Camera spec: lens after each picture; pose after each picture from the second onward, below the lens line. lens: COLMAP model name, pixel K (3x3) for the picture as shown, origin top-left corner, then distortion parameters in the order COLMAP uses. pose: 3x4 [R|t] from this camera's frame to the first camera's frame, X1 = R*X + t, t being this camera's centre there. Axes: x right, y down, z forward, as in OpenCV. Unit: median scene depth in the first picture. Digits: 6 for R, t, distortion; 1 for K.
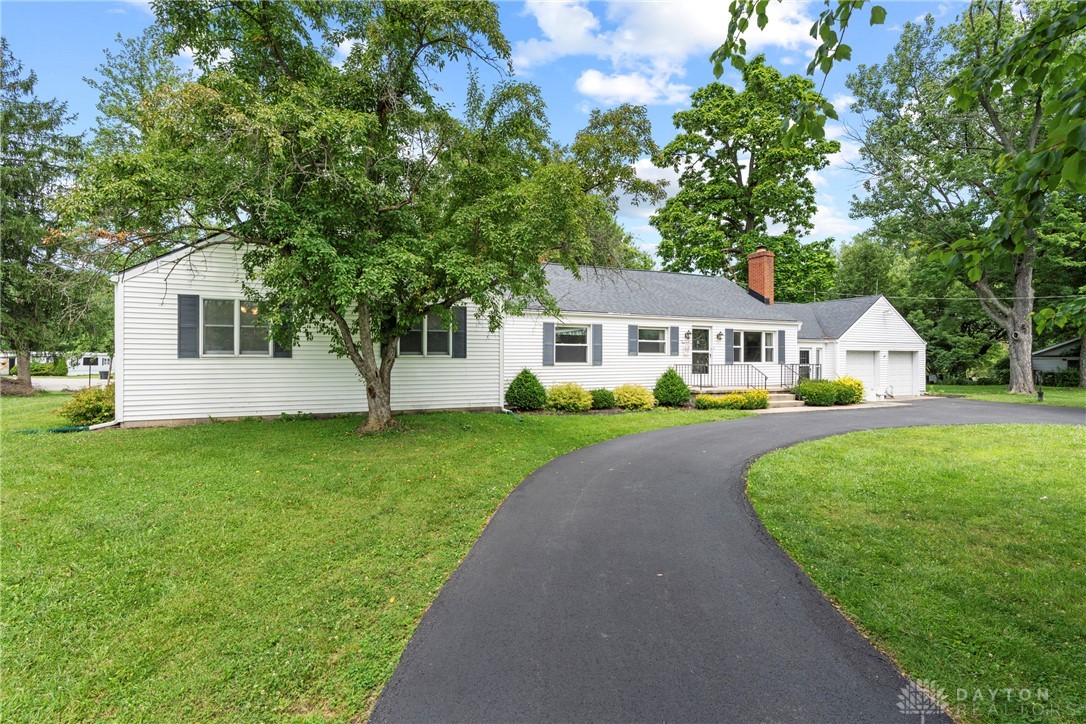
lens RADIAL K [[518.9, 0, 515.4], [0, 518.9, 363.1], [0, 0, 1]] dist [-0.002164, -0.000527]
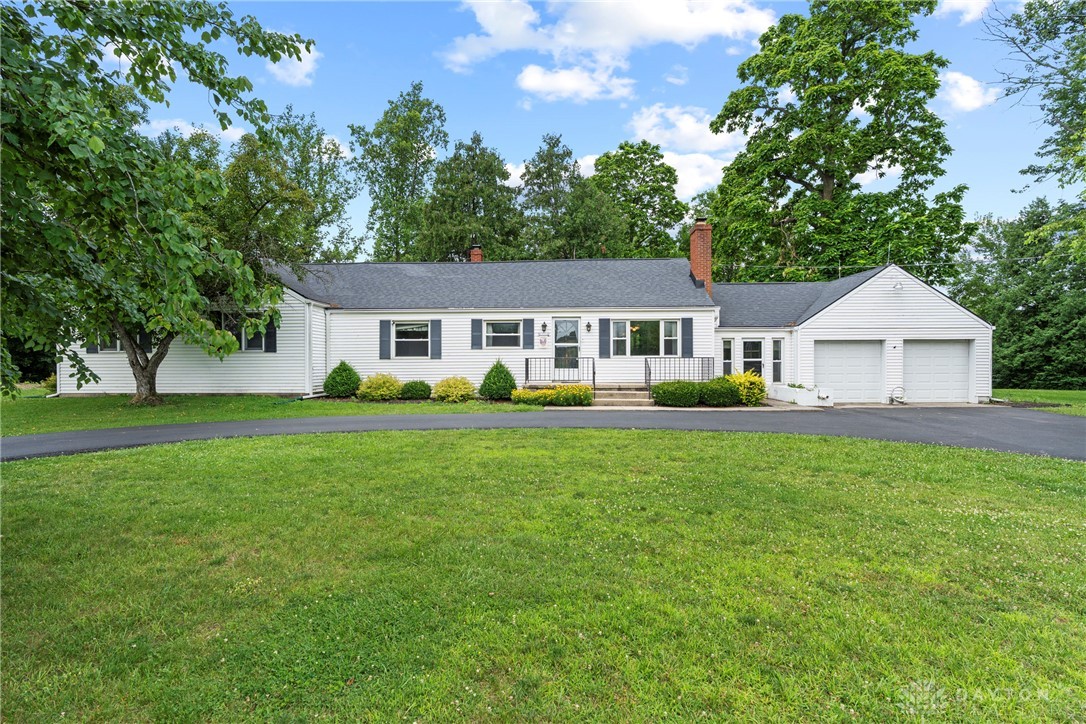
lens RADIAL K [[518.9, 0, 515.4], [0, 518.9, 363.1], [0, 0, 1]] dist [-0.002164, -0.000527]
pose [[0.892583, 0.001931, -0.450879, 0.698743], [0.001057, 0.999979, 0.006375, 0.005773], [0.450882, -0.006167, 0.892562, 0.121748]]
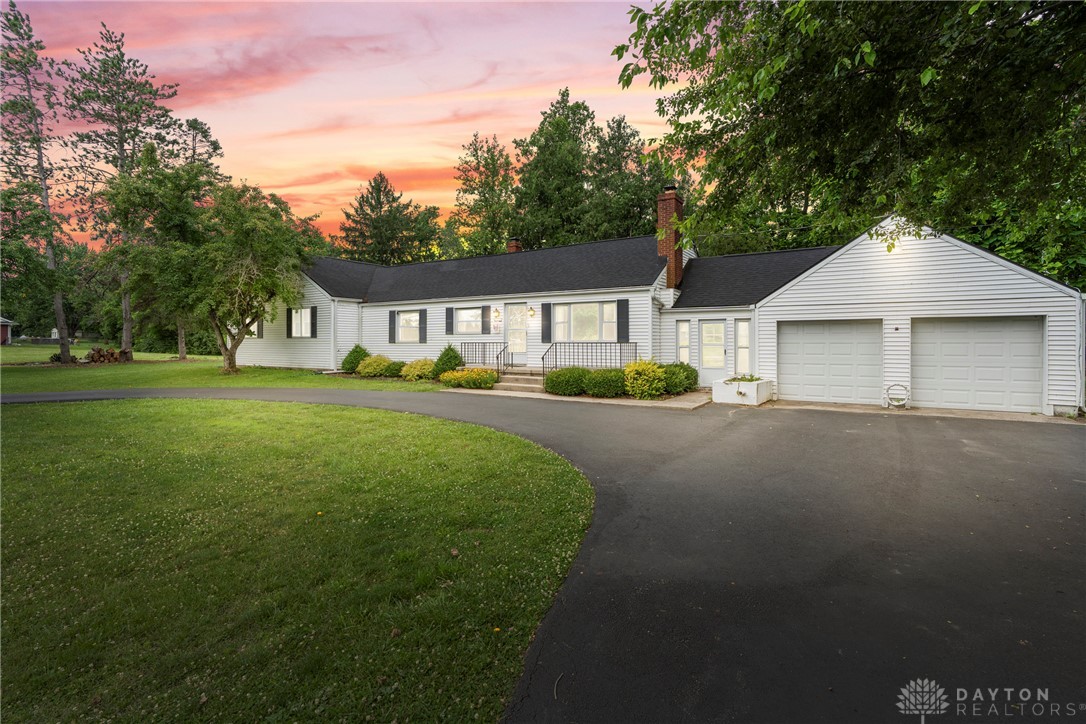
lens RADIAL K [[481.3, 0, 541.5], [0, 481.3, 338.5], [0, 0, 1]] dist [0.000179, 0.000023]
pose [[0.575466, -0.001040, -0.817825, 1.124057], [0.001752, 0.999998, -0.000038, -0.004522], [0.817824, -0.001411, 0.575467, 0.519174]]
